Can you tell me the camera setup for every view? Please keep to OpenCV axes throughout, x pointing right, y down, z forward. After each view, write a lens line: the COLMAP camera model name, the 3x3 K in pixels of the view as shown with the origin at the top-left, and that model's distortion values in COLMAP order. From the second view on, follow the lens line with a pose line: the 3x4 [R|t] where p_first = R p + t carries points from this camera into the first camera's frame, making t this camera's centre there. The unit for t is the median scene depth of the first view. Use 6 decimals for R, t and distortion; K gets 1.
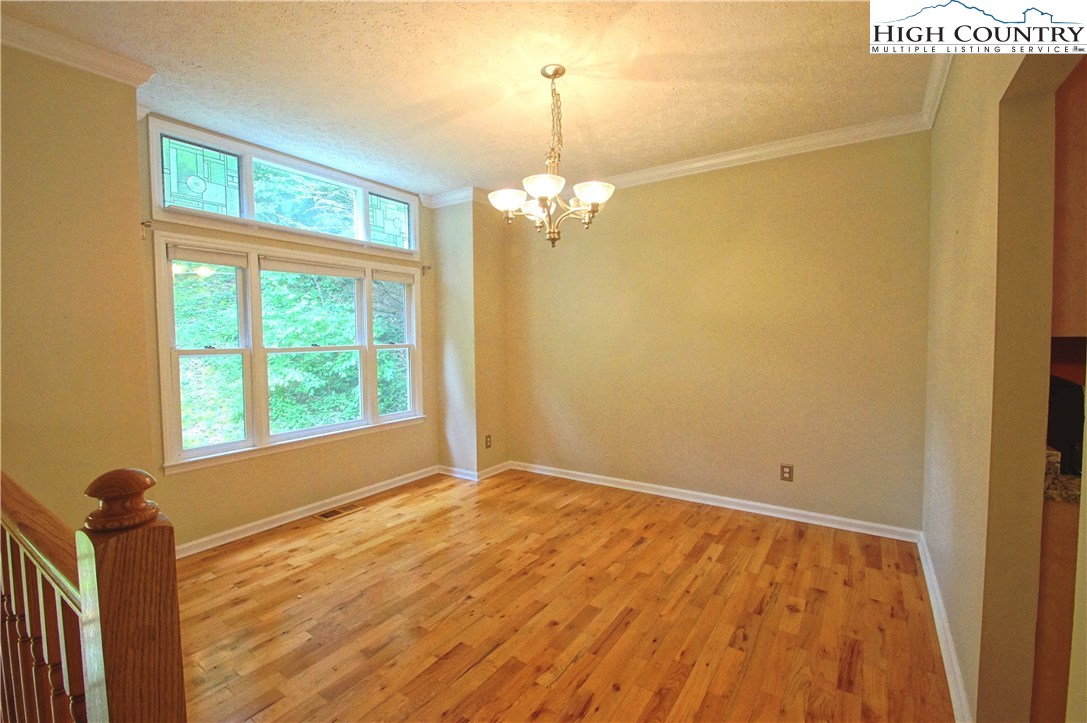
lens RADIAL K [[484.2, 0, 544.1], [0, 484.2, 362.8], [0, 0, 1]] dist [0.001967, -0.000324]
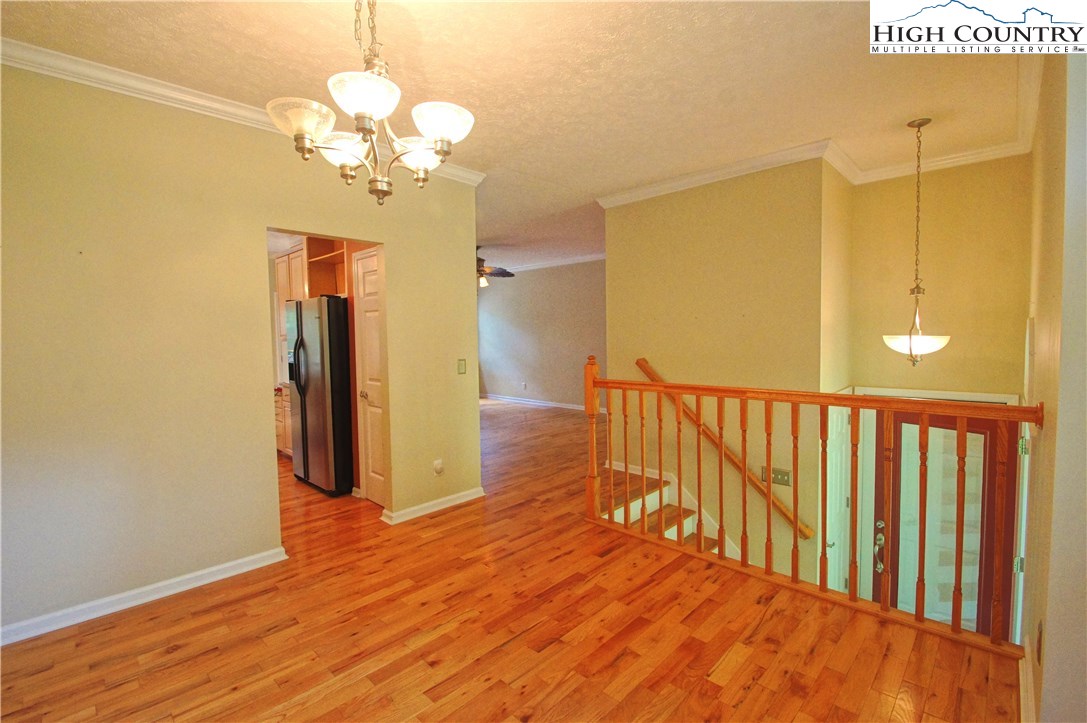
lens RADIAL K [[484.2, 0, 545.4], [0, 484.2, 364.1], [0, 0, 1]] dist [0.001967, -0.000324]
pose [[-0.985017, 0.013163, 0.171956, -0.342026], [0.034299, 0.992117, 0.120530, -0.104785], [-0.169014, 0.124622, -0.977703, 1.783381]]
